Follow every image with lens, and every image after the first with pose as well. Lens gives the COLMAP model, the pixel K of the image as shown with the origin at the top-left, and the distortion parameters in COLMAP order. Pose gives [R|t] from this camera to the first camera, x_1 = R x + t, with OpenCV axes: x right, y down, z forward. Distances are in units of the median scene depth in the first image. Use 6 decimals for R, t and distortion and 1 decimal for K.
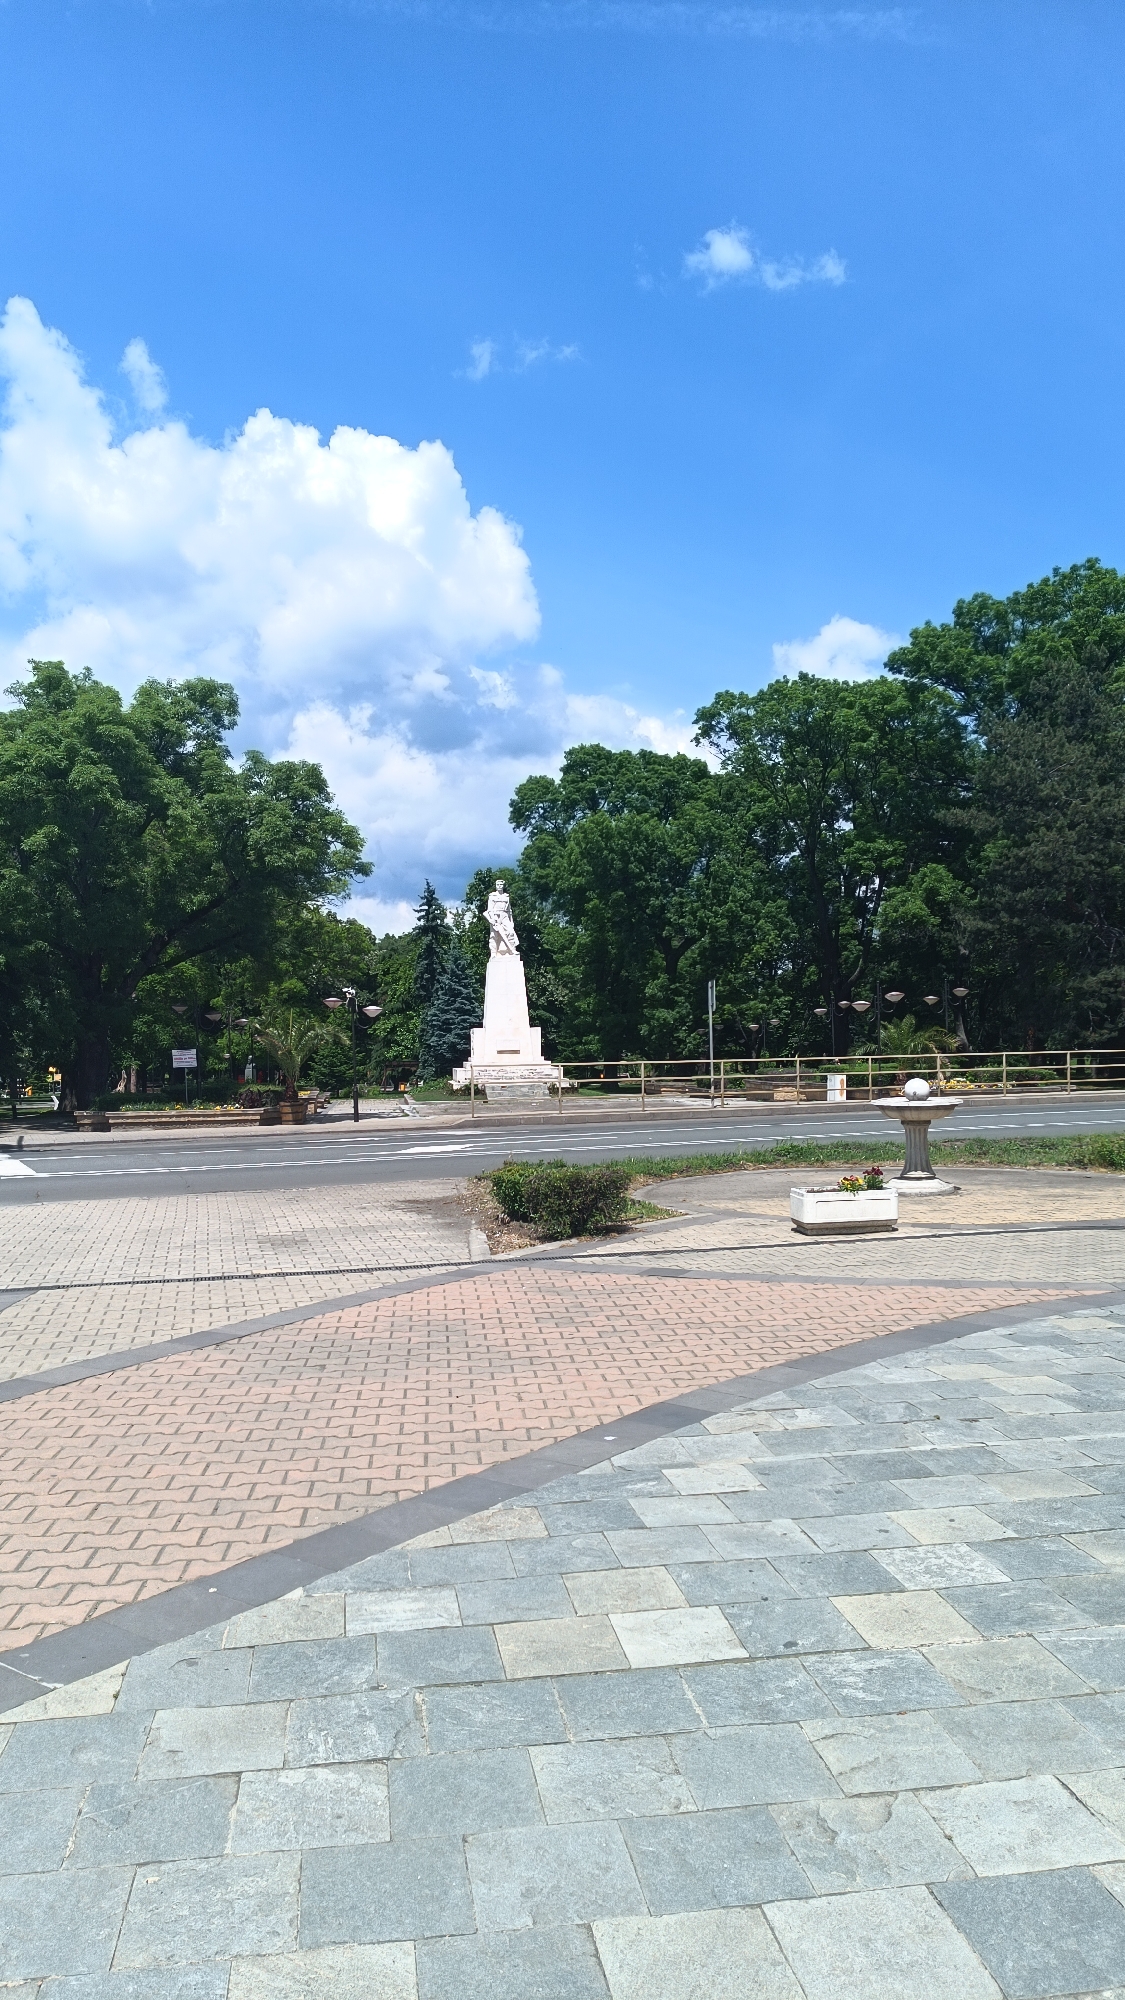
lens RADIAL K [[1448.7, 0, 558.5], [0, 1448.7, 995.2], [0, 0, 1]] dist [0.021130, -0.083876]
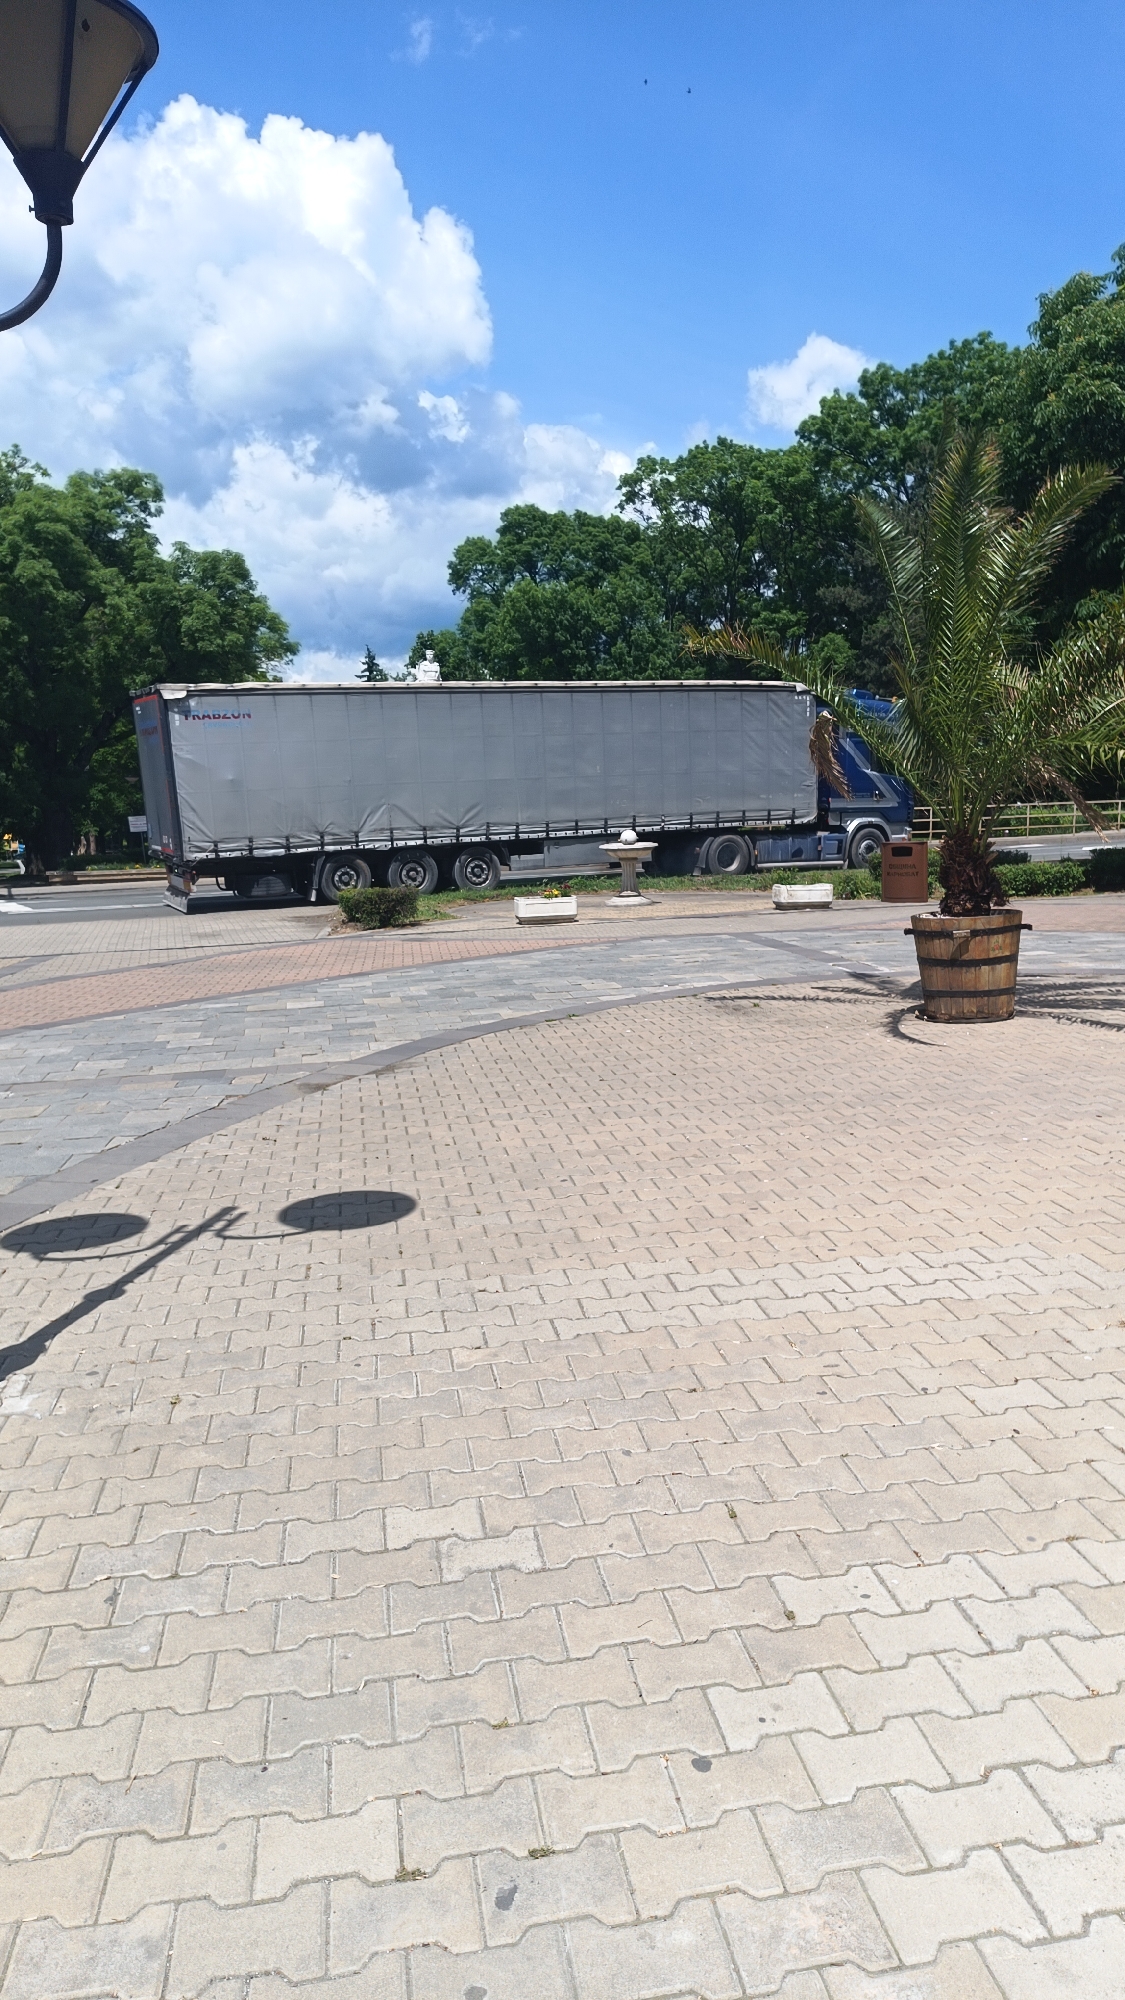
lens RADIAL K [[1448.7, 0, 633.8], [0, 1448.7, 1079.9], [0, 0, 1]] dist [0.021130, -0.083876]
pose [[0.997516, -0.023304, 0.066472, 0.027711], [0.008106, 0.975396, 0.220312, -0.004993], [-0.069971, -0.219226, 0.973162, -0.101363]]
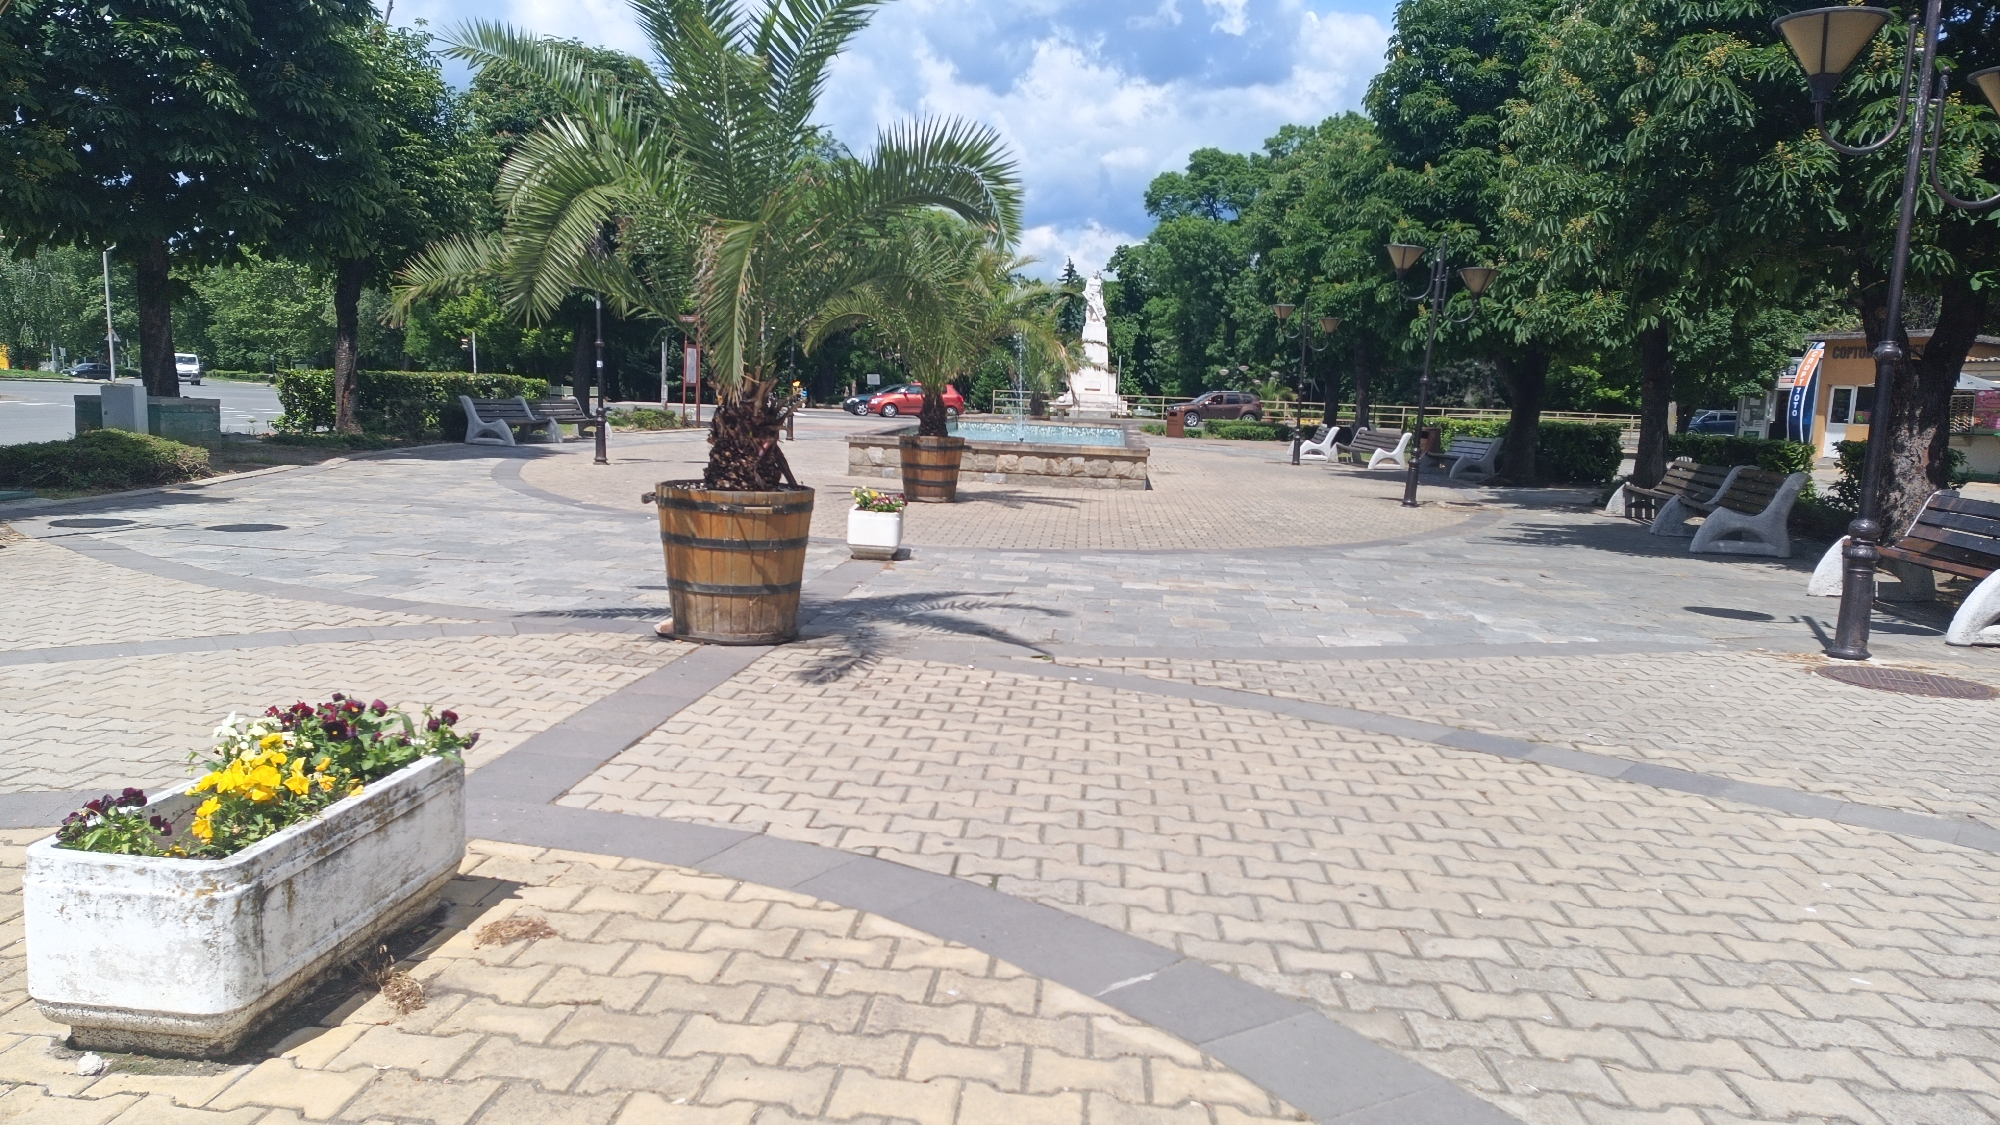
lens RADIAL K [[1468.7, 0, 1002.0], [0, 1468.7, 570.1], [0, 0, 1]] dist [0.022728, 0.007668]
pose [[0.979662, 0.081482, -0.183365, 0.145168], [-0.050517, 0.984558, 0.167610, -0.023027], [0.194191, -0.154938, 0.968651, -0.442346]]
